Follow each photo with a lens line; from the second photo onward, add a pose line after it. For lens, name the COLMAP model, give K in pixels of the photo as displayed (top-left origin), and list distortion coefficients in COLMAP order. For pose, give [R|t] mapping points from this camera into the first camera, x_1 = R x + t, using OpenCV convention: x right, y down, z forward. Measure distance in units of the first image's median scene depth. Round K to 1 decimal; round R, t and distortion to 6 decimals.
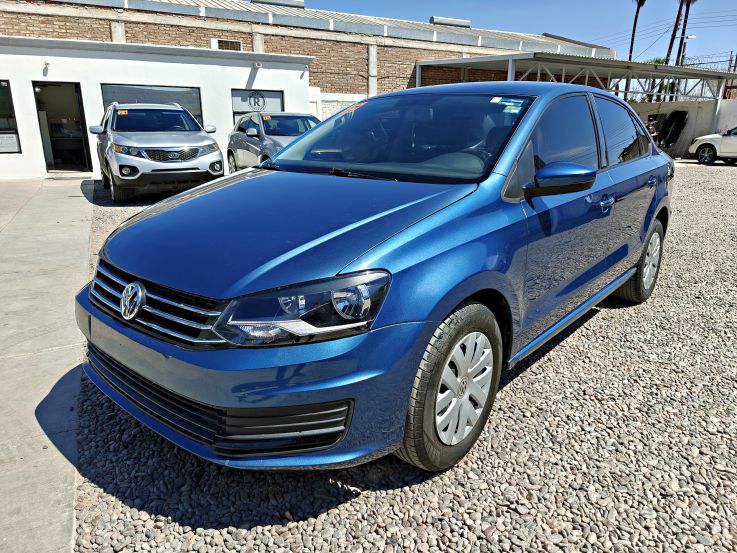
lens RADIAL K [[506.7, 0, 373.5], [0, 506.7, 282.0], [0, 0, 1]] dist [0.022702, -0.035766]
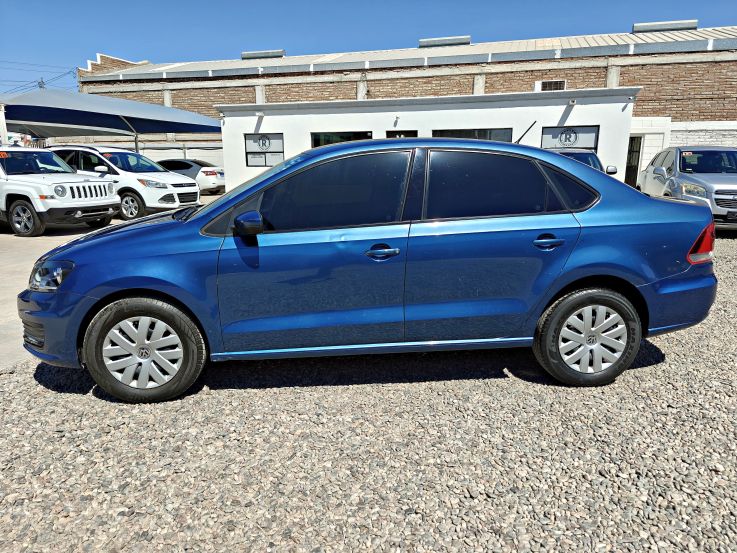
lens RADIAL K [[506.7, 0, 367.4], [0, 506.7, 278.2], [0, 0, 1]] dist [0.022702, -0.035766]
pose [[0.707937, 0.145533, -0.691119, 1.368879], [-0.190430, 0.981632, 0.011644, -0.126608], [0.680119, 0.123366, 0.722648, 0.265780]]
